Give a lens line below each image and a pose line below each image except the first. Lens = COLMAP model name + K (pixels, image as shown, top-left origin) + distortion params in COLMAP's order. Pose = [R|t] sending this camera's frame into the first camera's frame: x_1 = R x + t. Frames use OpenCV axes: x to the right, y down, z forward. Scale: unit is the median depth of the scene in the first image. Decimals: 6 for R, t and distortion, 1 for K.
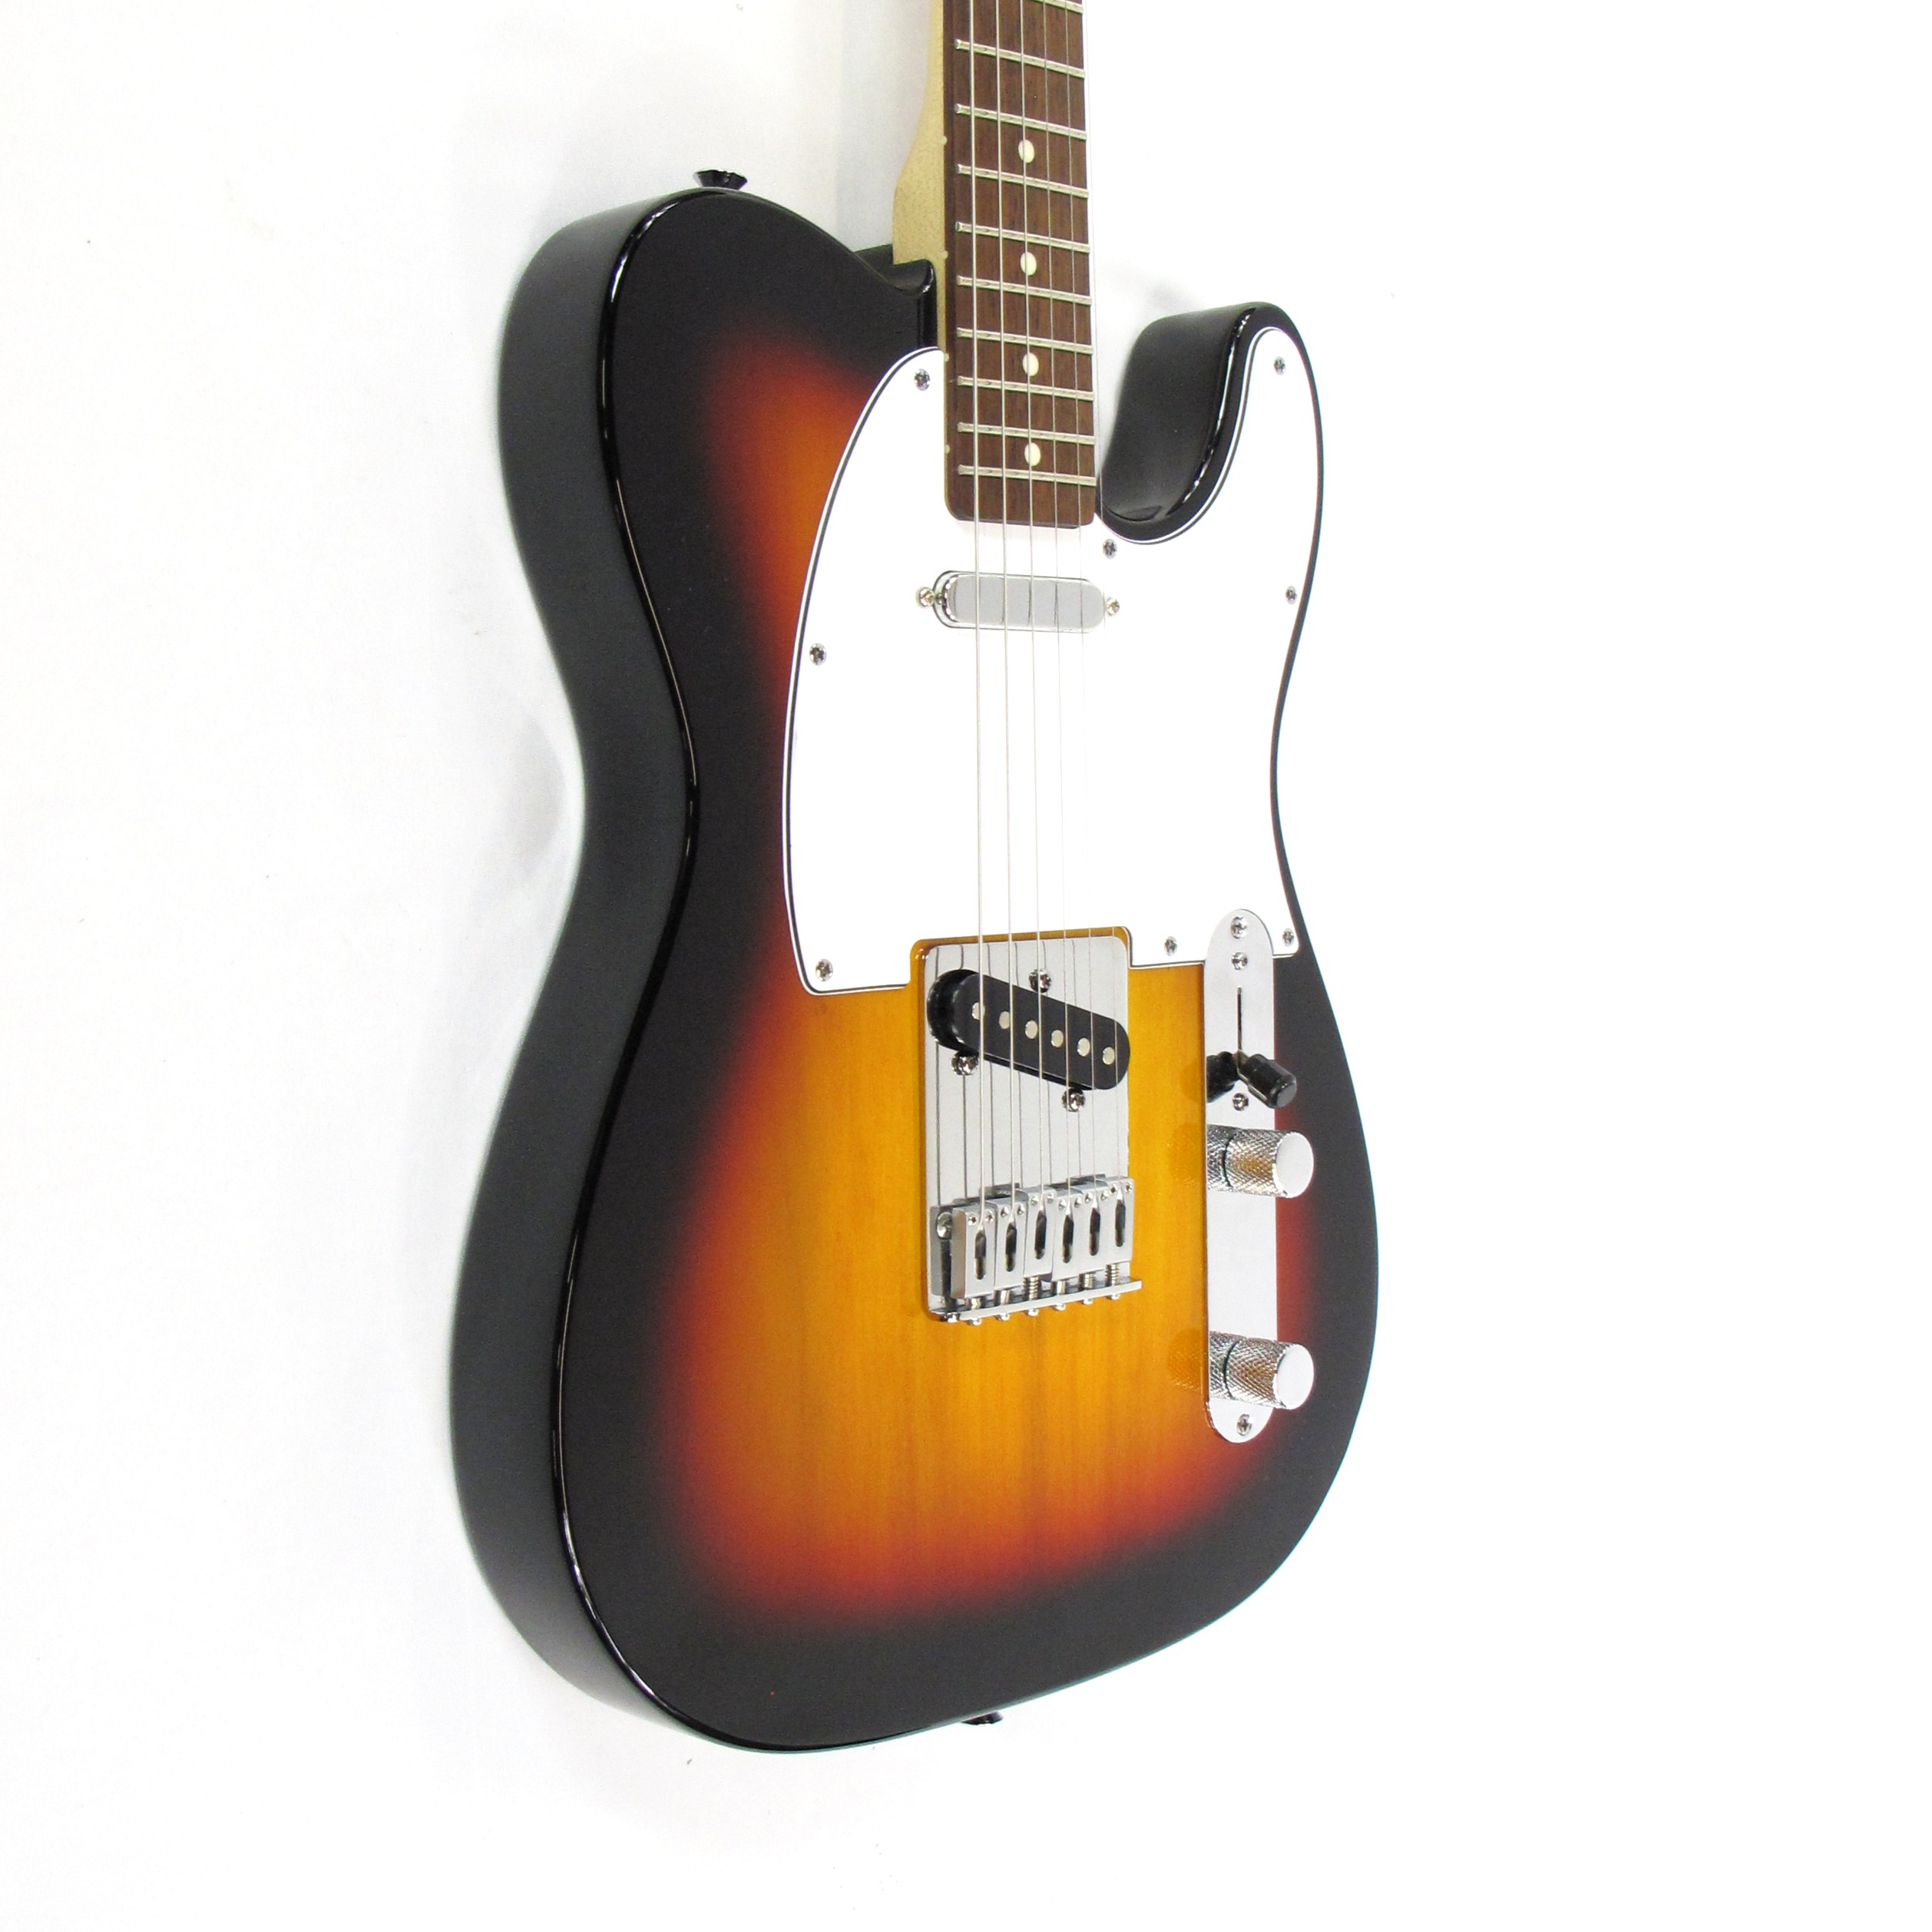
lens RADIAL K [[2824.4, 0, 966.0], [0, 2824.4, 966.0], [0, 0, 1]] dist [0.005127, -1.130337]
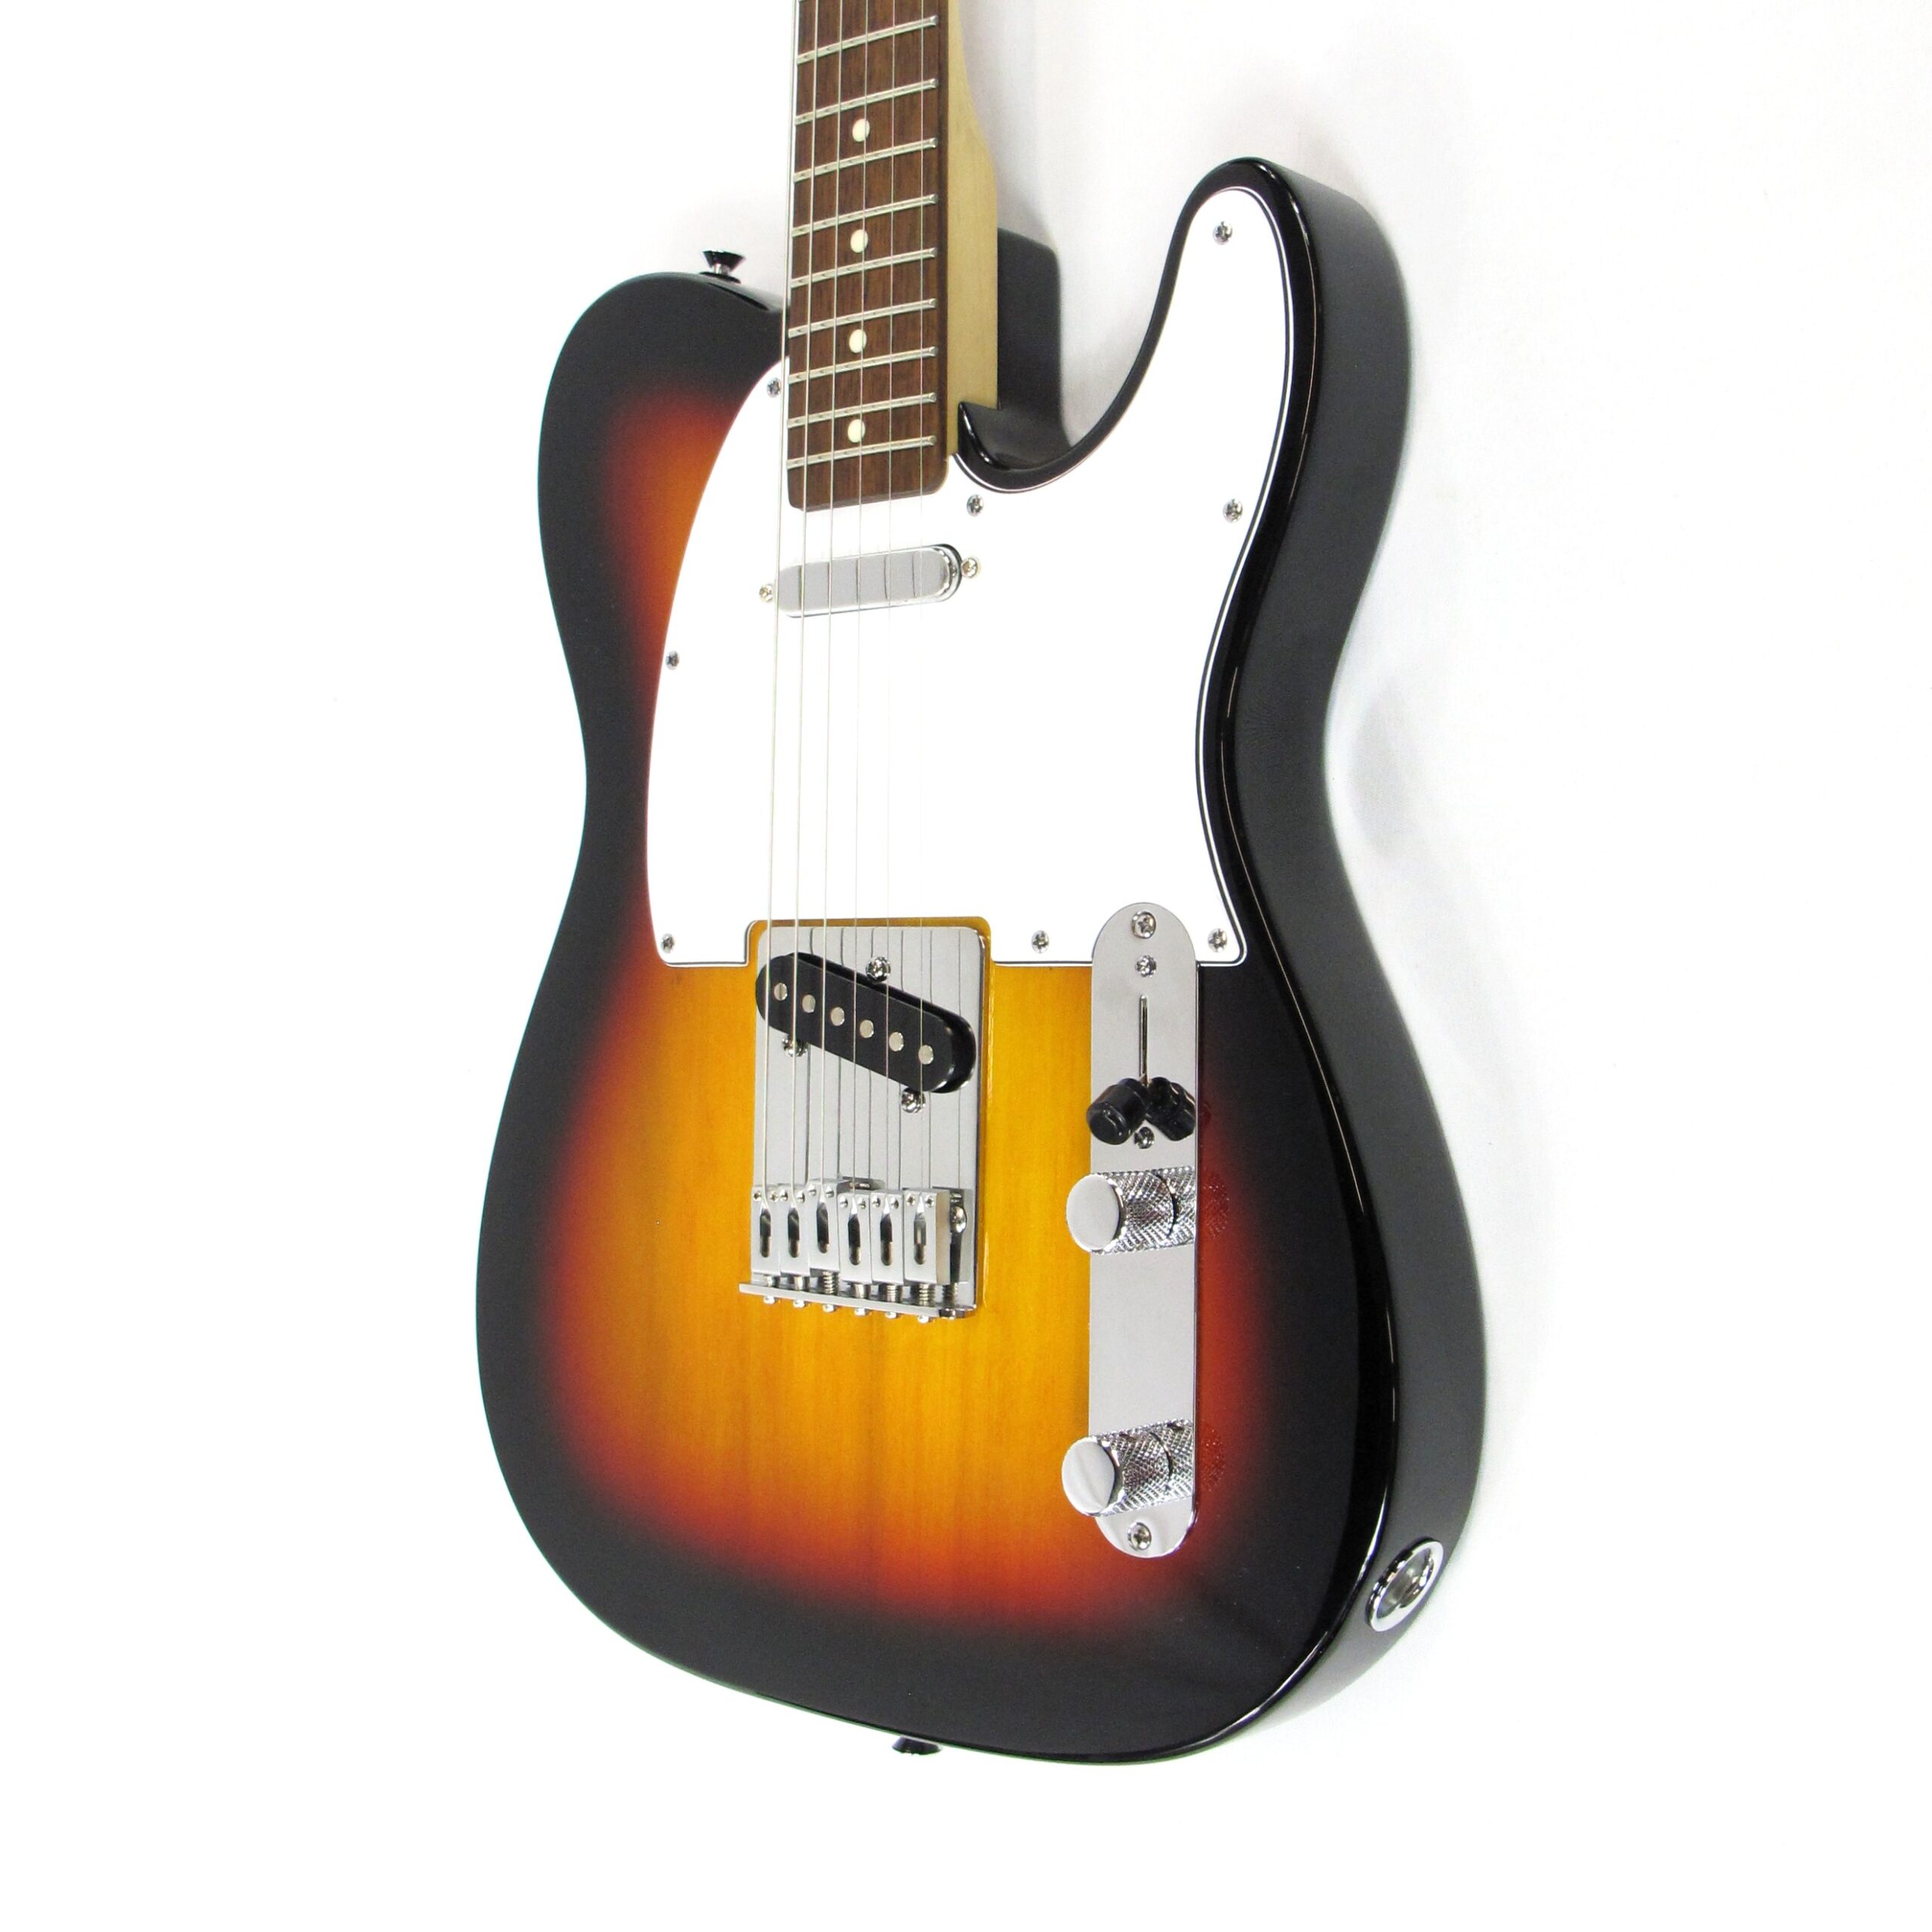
lens RADIAL K [[2781.5, 0, 966.0], [0, 2781.5, 966.0], [0, 0, 1]] dist [-0.185003, 0.022428]
pose [[0.098798, 0.006895, -0.995084, 0.968118], [-0.069686, 0.997569, -0.000007, 0.002051], [0.992664, 0.069344, 0.099039, 0.939065]]
